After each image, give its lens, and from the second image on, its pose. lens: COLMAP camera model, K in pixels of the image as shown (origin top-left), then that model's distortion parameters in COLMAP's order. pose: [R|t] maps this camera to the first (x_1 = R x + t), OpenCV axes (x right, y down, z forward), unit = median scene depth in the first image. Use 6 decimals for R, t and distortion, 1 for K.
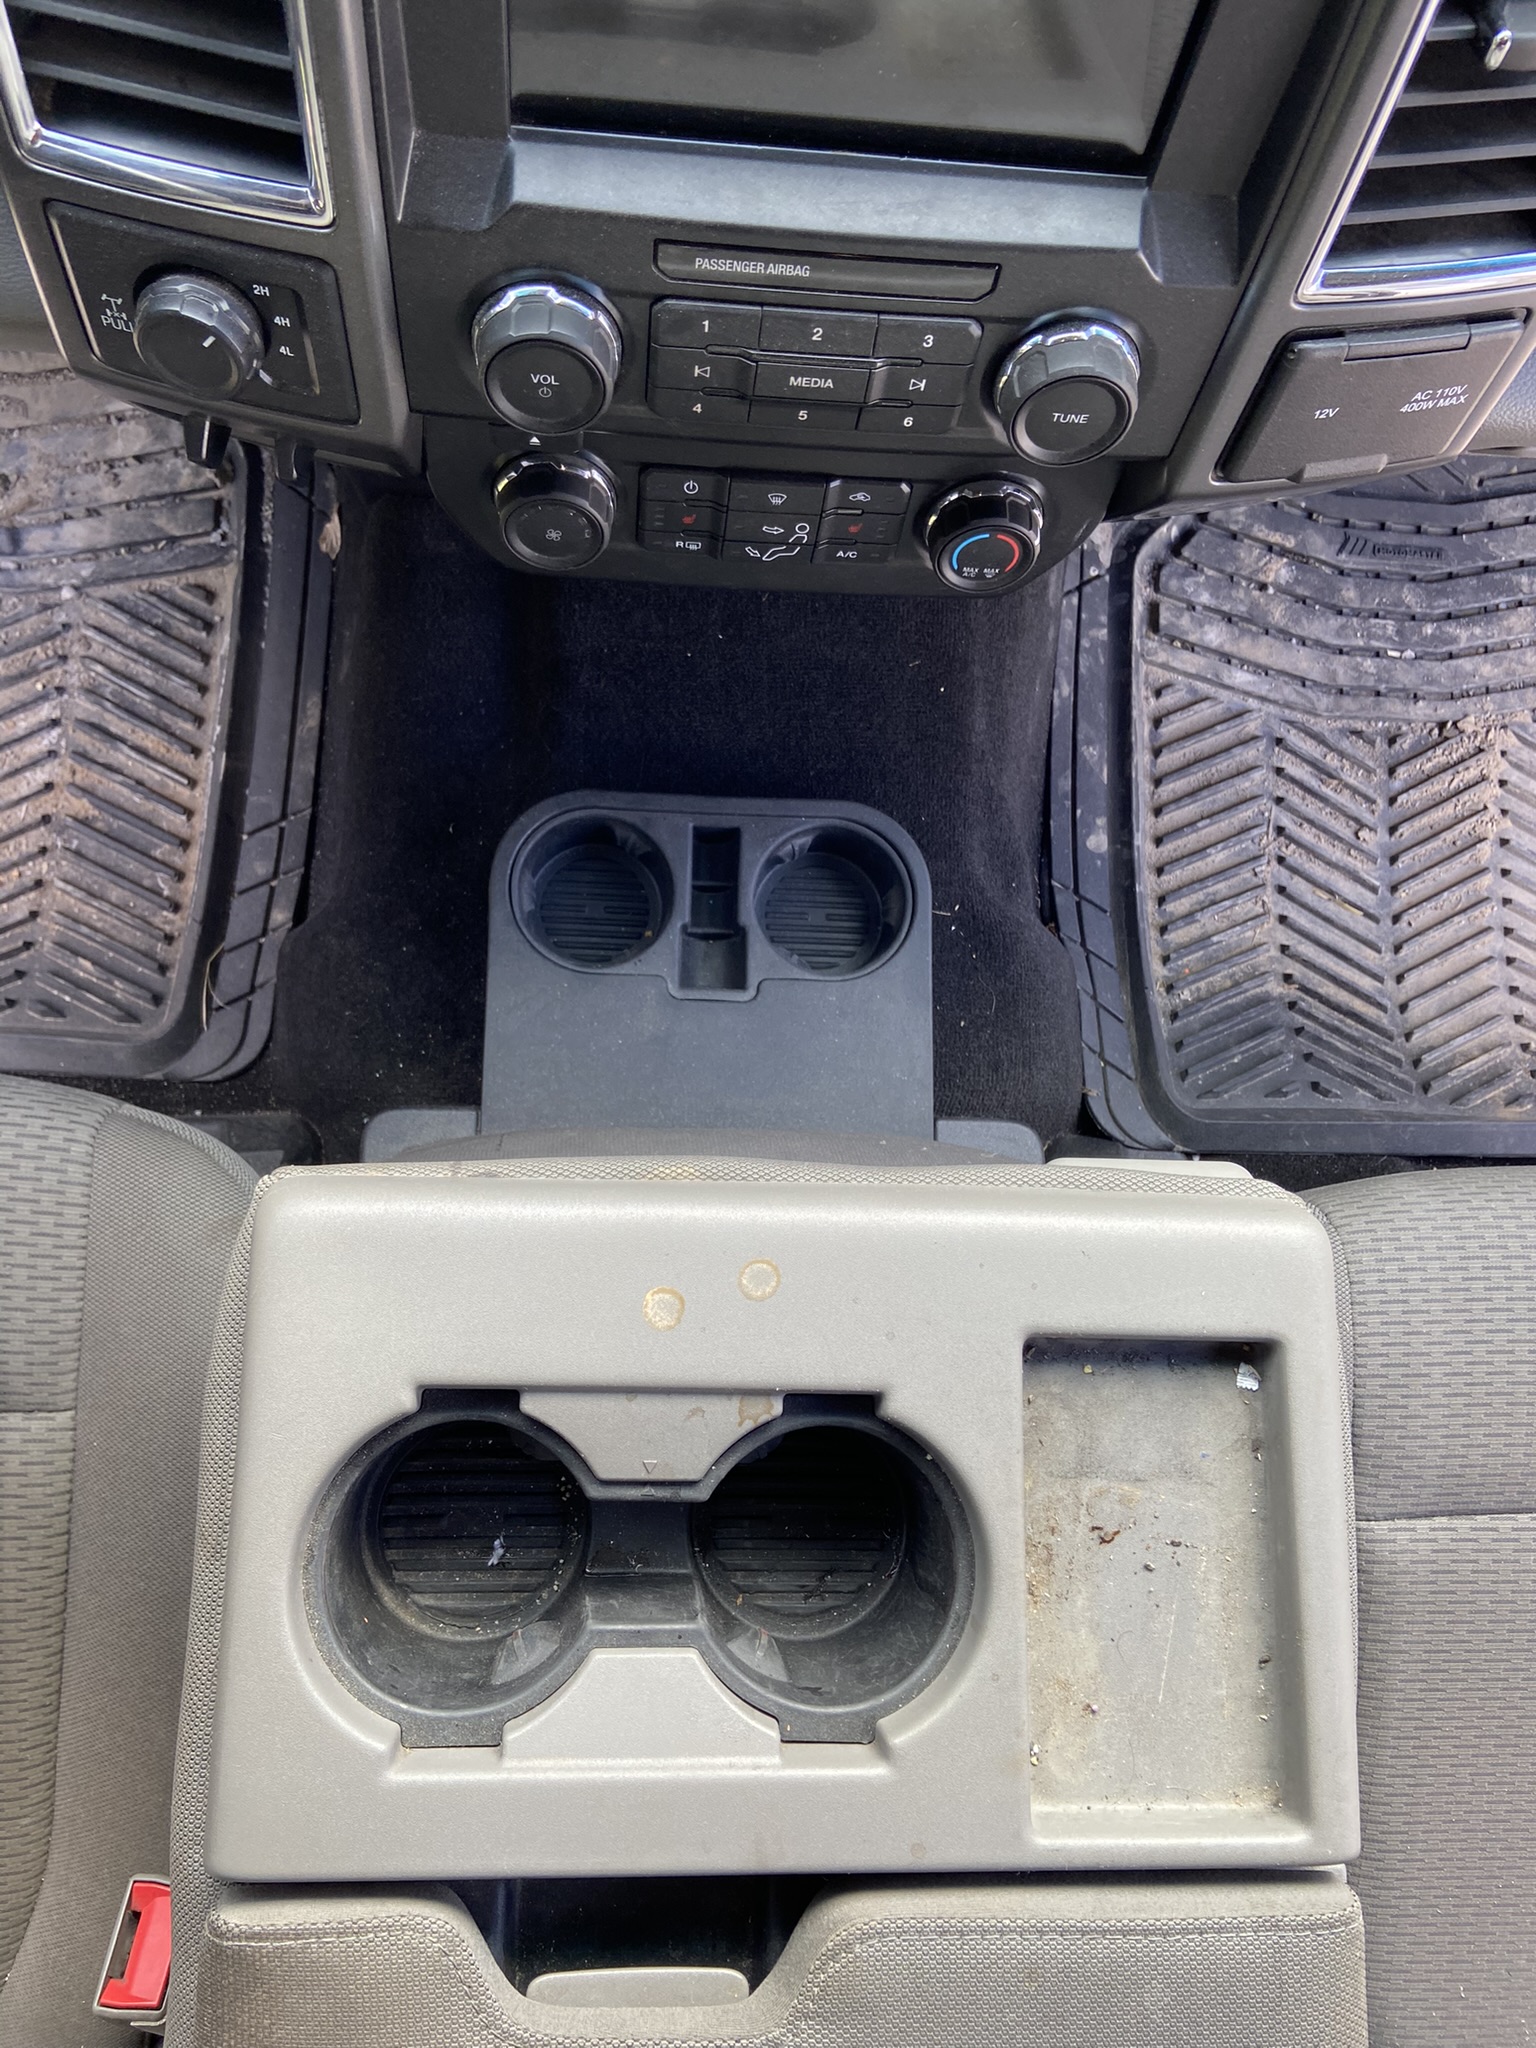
lens RADIAL K [[1547.8, 0, 746.2], [0, 1547.8, 1030.0], [0, 0, 1]] dist [0.095054, -0.119828]
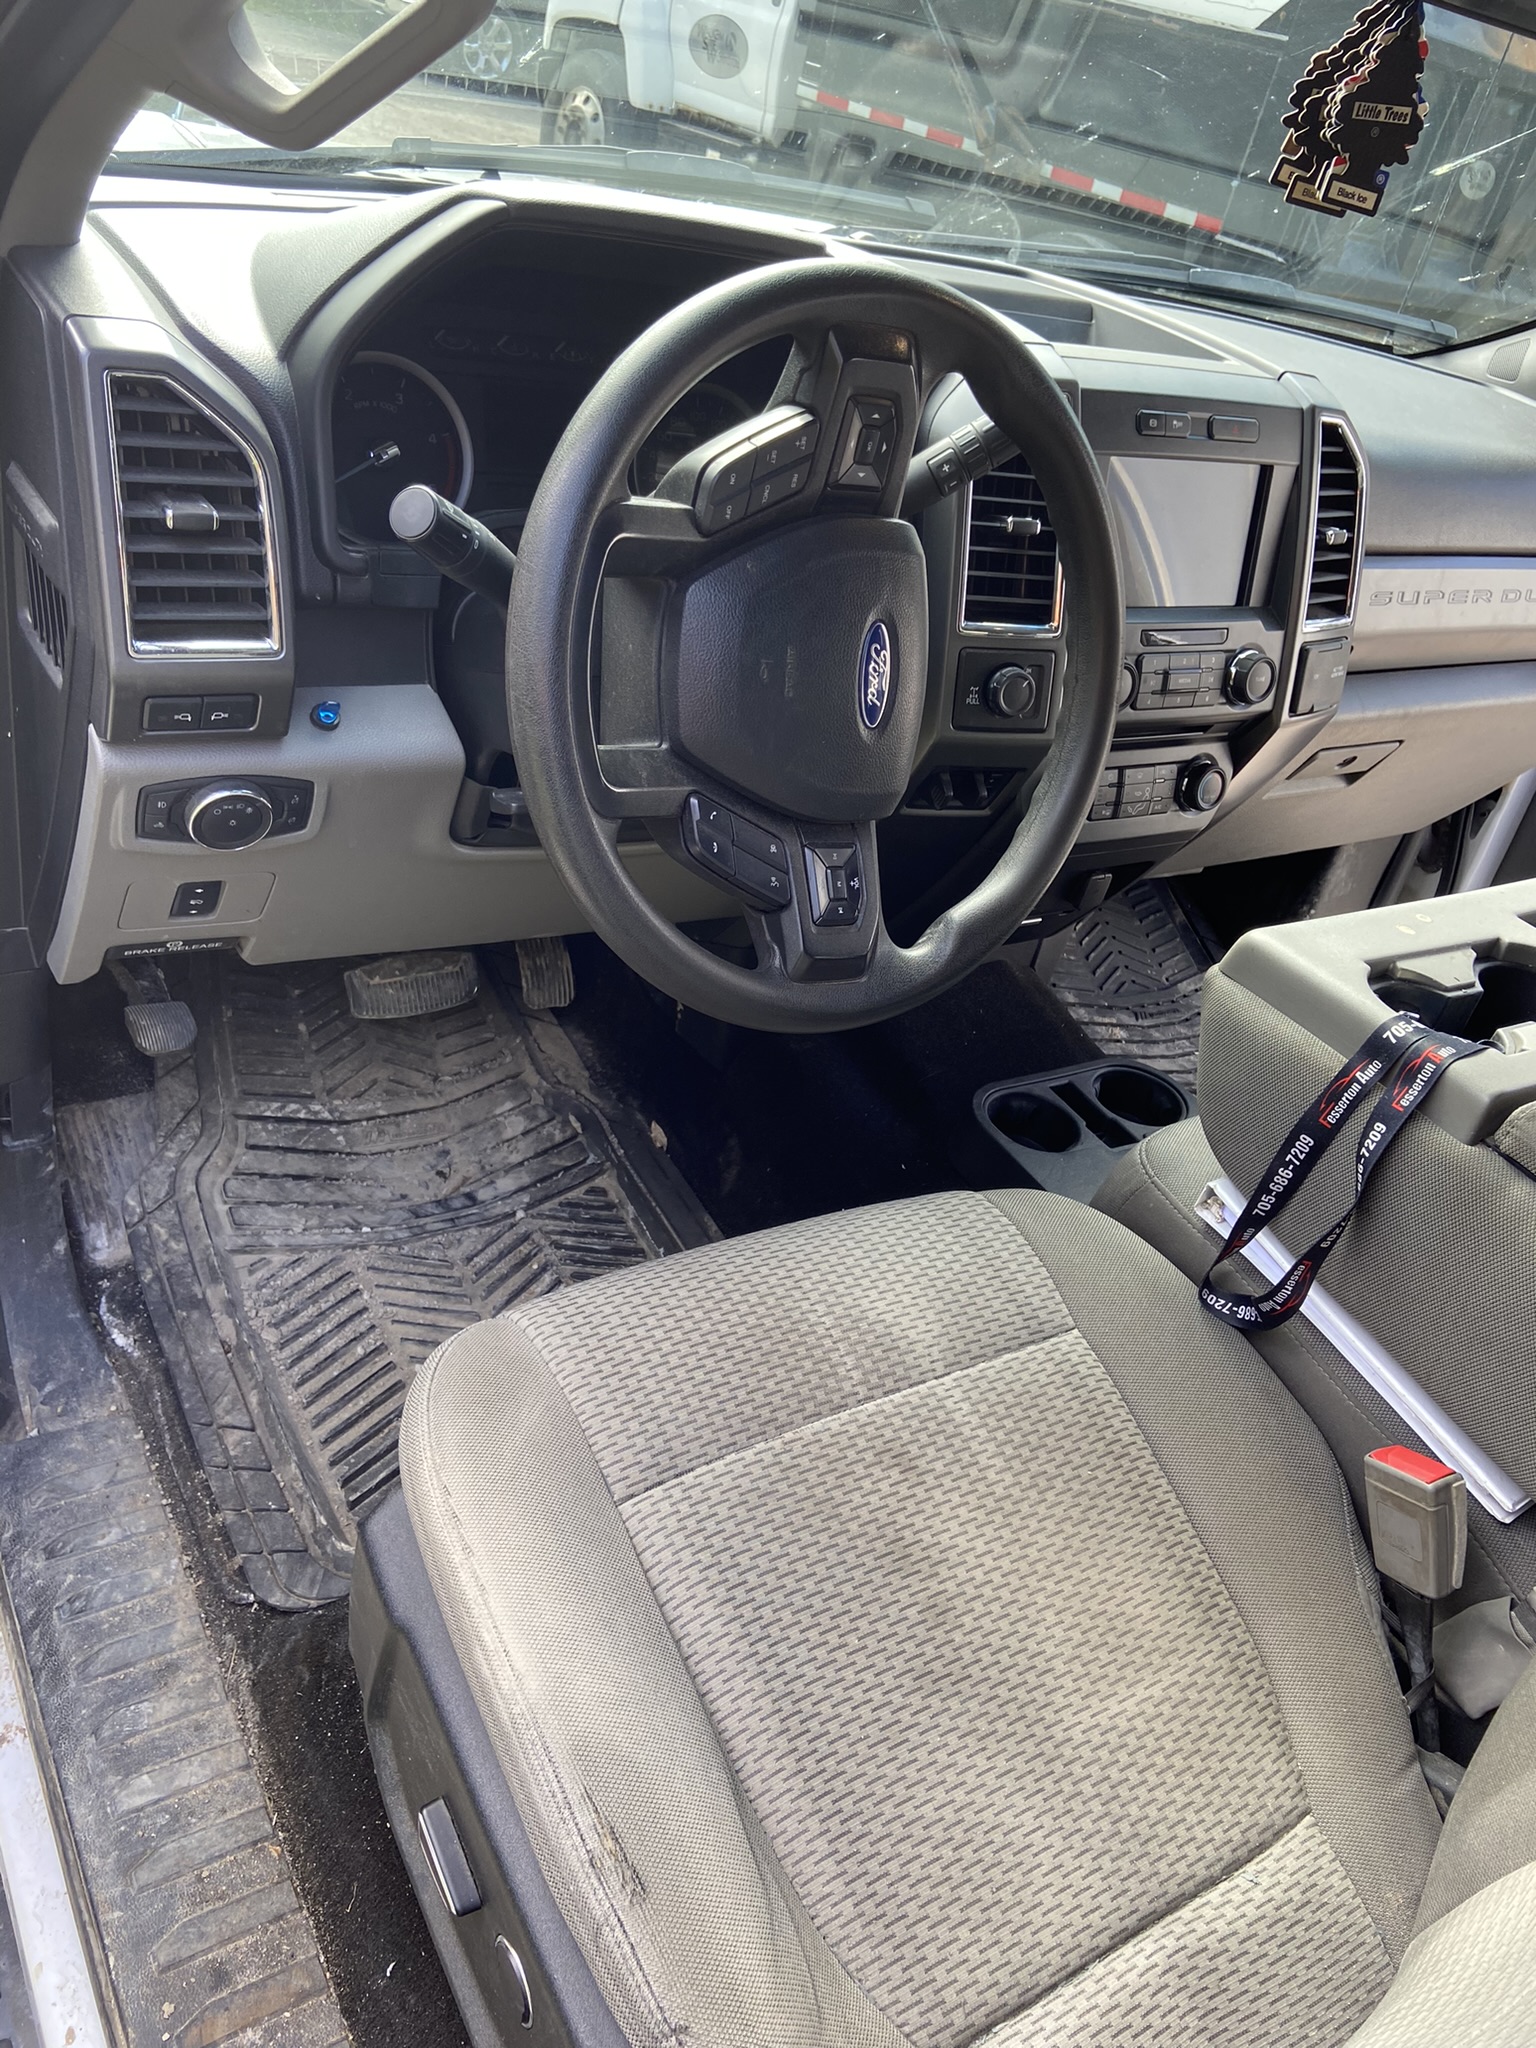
lens RADIAL K [[1547.8, 0, 758.9], [0, 1547.8, 1009.3], [0, 0, 1]] dist [0.095054, -0.119828]
pose [[0.844015, -0.230081, 0.484460, -1.340953], [0.498193, 0.670839, -0.549345, 0.708423], [-0.198601, 0.705010, 0.680822, -0.169365]]
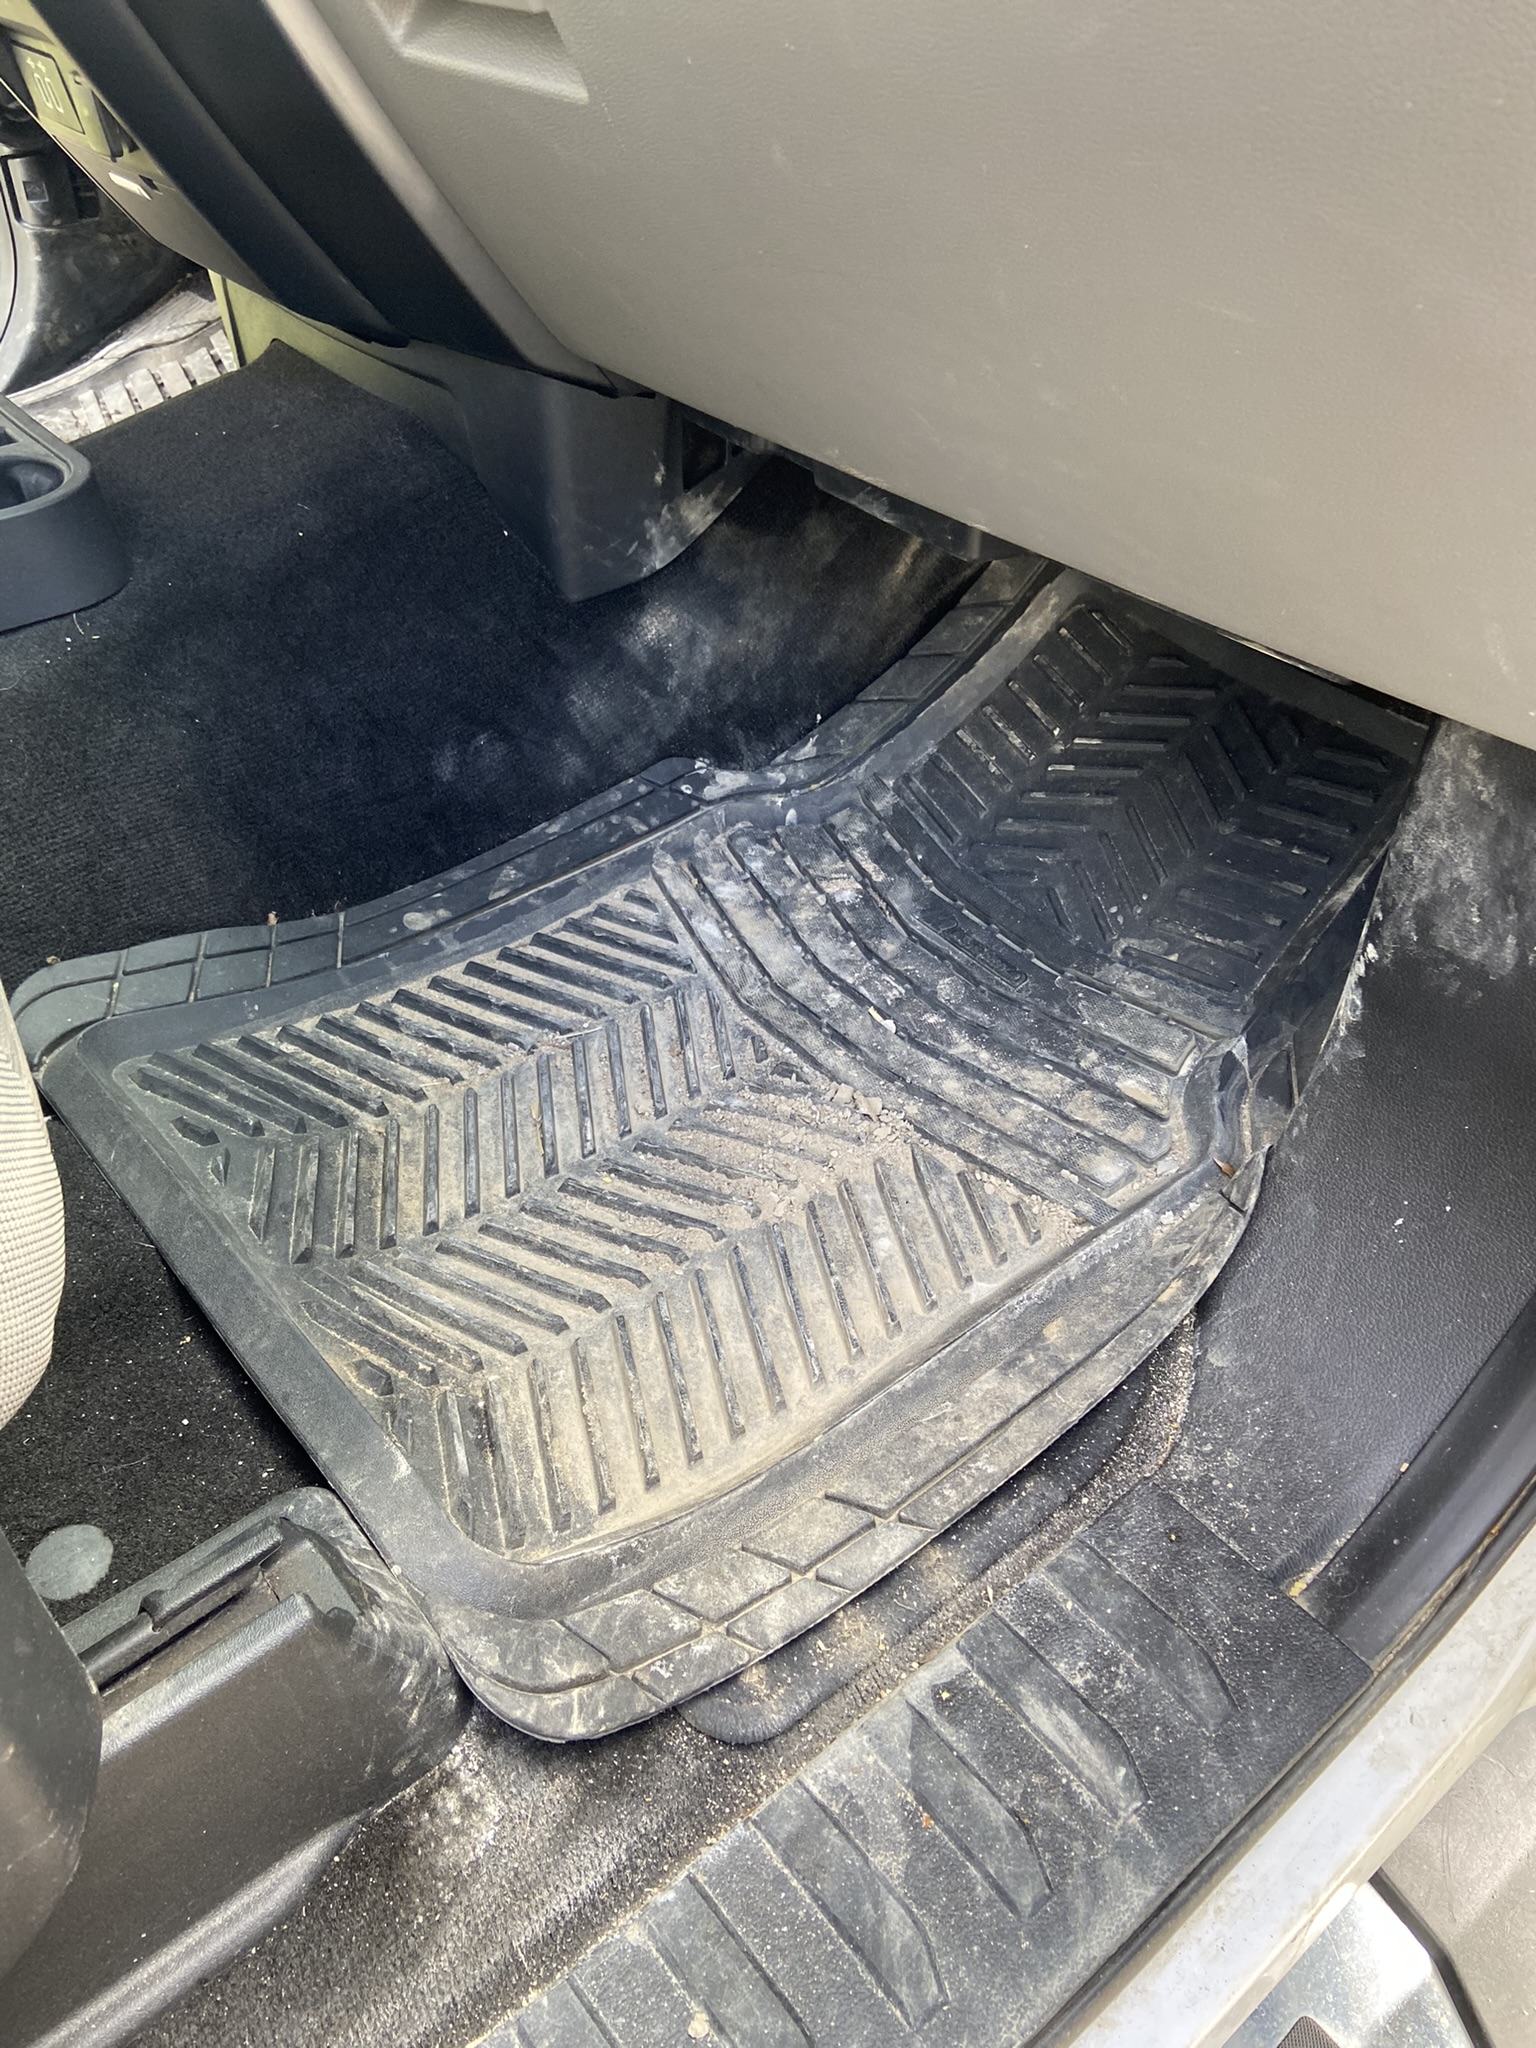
lens RADIAL K [[1547.8, 0, 756.9], [0, 1547.8, 1044.4], [0, 0, 1]] dist [0.095054, -0.119828]
pose [[0.638062, 0.423245, -0.643226, 1.408964], [-0.746344, 0.545375, -0.381493, 0.148316], [0.189335, 0.723484, 0.663870, 0.848224]]
